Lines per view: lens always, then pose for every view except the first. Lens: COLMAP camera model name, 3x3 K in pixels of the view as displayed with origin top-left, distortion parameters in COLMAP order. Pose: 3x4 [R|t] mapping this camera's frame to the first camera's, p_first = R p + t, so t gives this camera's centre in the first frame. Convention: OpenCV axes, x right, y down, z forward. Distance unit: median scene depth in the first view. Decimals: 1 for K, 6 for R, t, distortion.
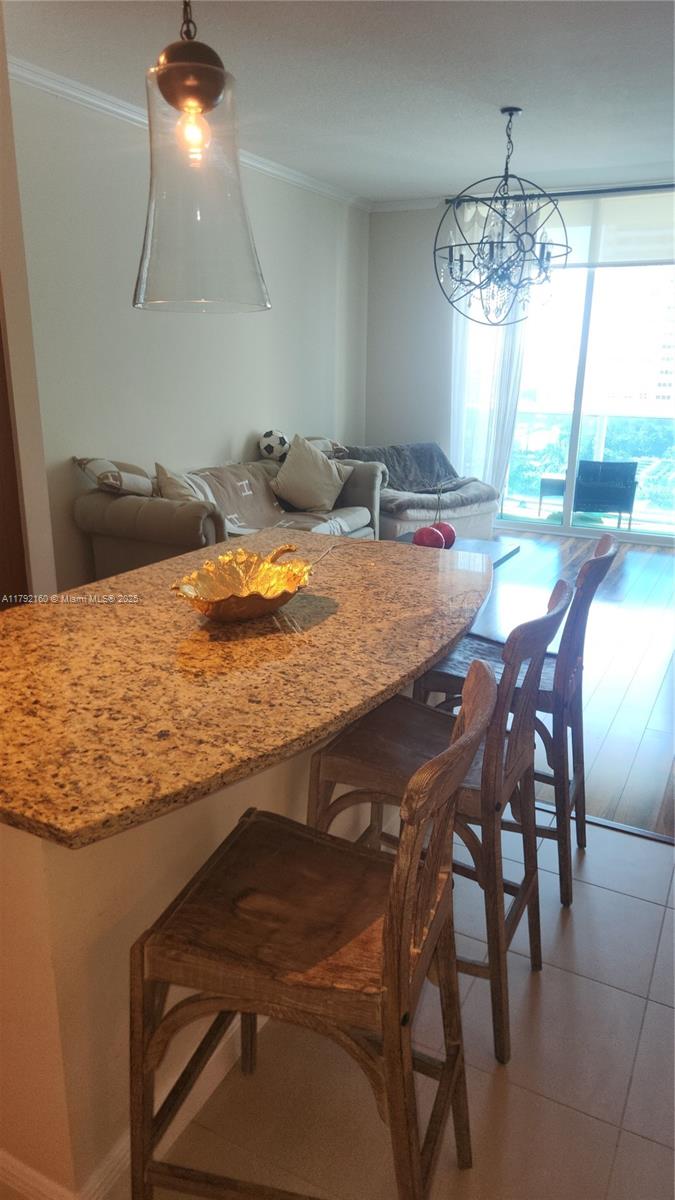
lens RADIAL K [[794.7, 0, 345.3], [0, 794.7, 597.9], [0, 0, 1]] dist [0.063541, -0.035843]
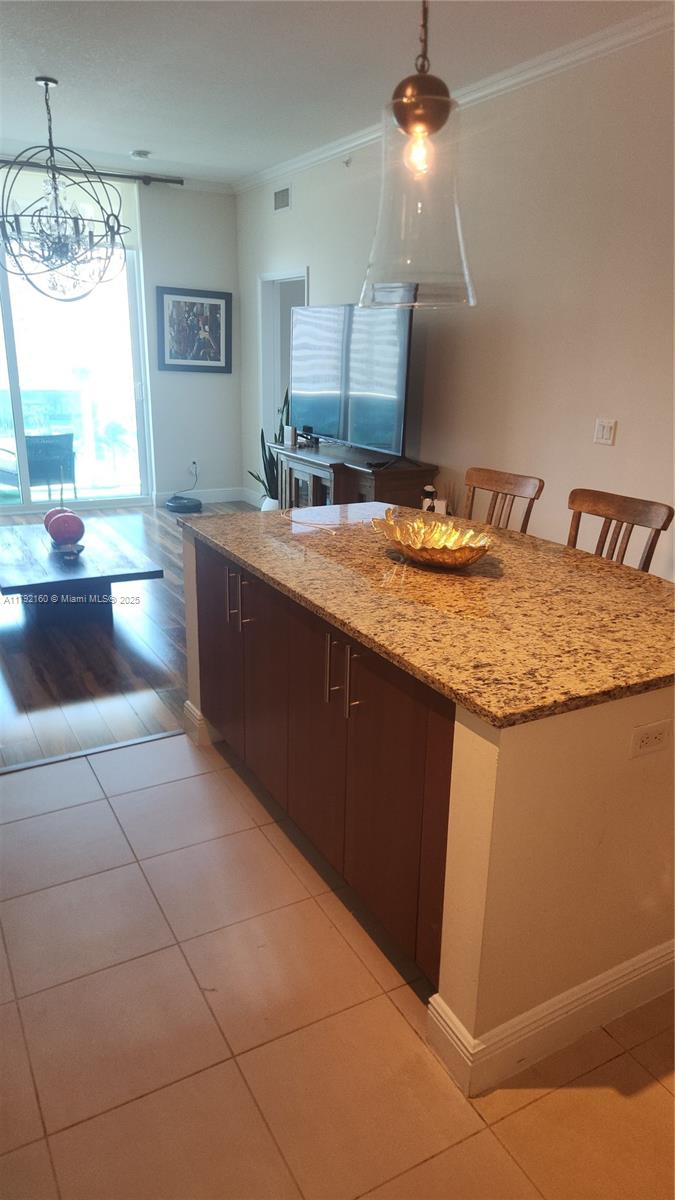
lens RADIAL K [[794.7, 0, 341.0], [0, 794.7, 604.1], [0, 0, 1]] dist [0.063541, -0.035843]
pose [[0.551503, -0.260789, 0.792359, -1.256846], [0.226826, 0.960967, 0.158405, -0.155610], [-0.802741, 0.092367, 0.589130, 0.443828]]
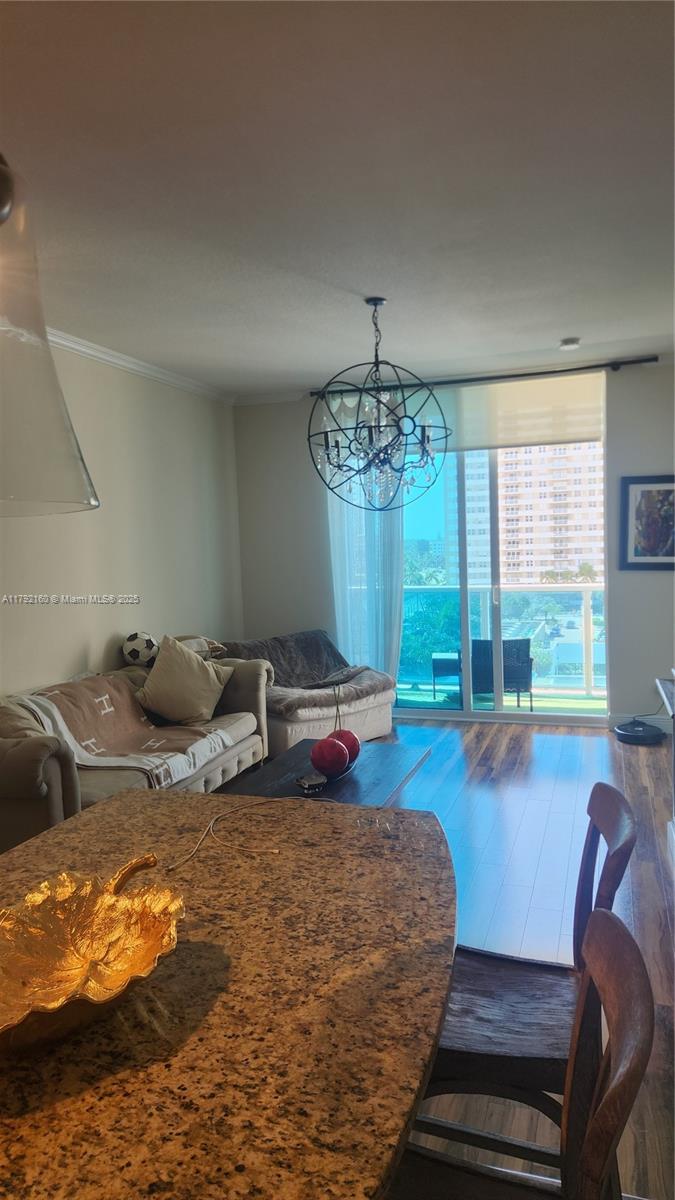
lens RADIAL K [[794.7, 0, 343.3], [0, 794.7, 602.7], [0, 0, 1]] dist [0.063541, -0.035843]
pose [[0.986442, -0.059800, 0.152824, -0.000965], [0.090727, 0.974712, -0.204218, -0.138612], [-0.136747, 0.215314, 0.966923, 0.371578]]
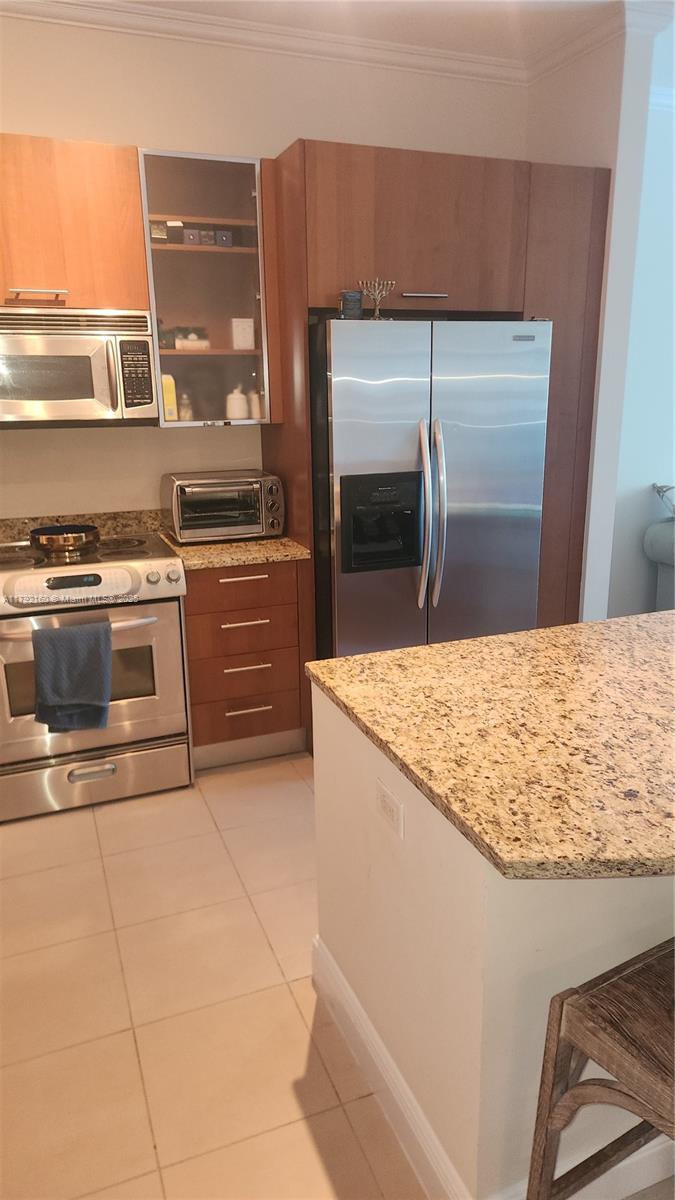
lens RADIAL K [[794.7, 0, 350.1], [0, 794.7, 613.3], [0, 0, 1]] dist [0.063541, -0.035843]
pose [[0.758899, 0.159305, -0.631422, 0.059289], [-0.163845, 0.985135, 0.051623, -0.023317], [0.630260, 0.064279, 0.773719, 0.037055]]
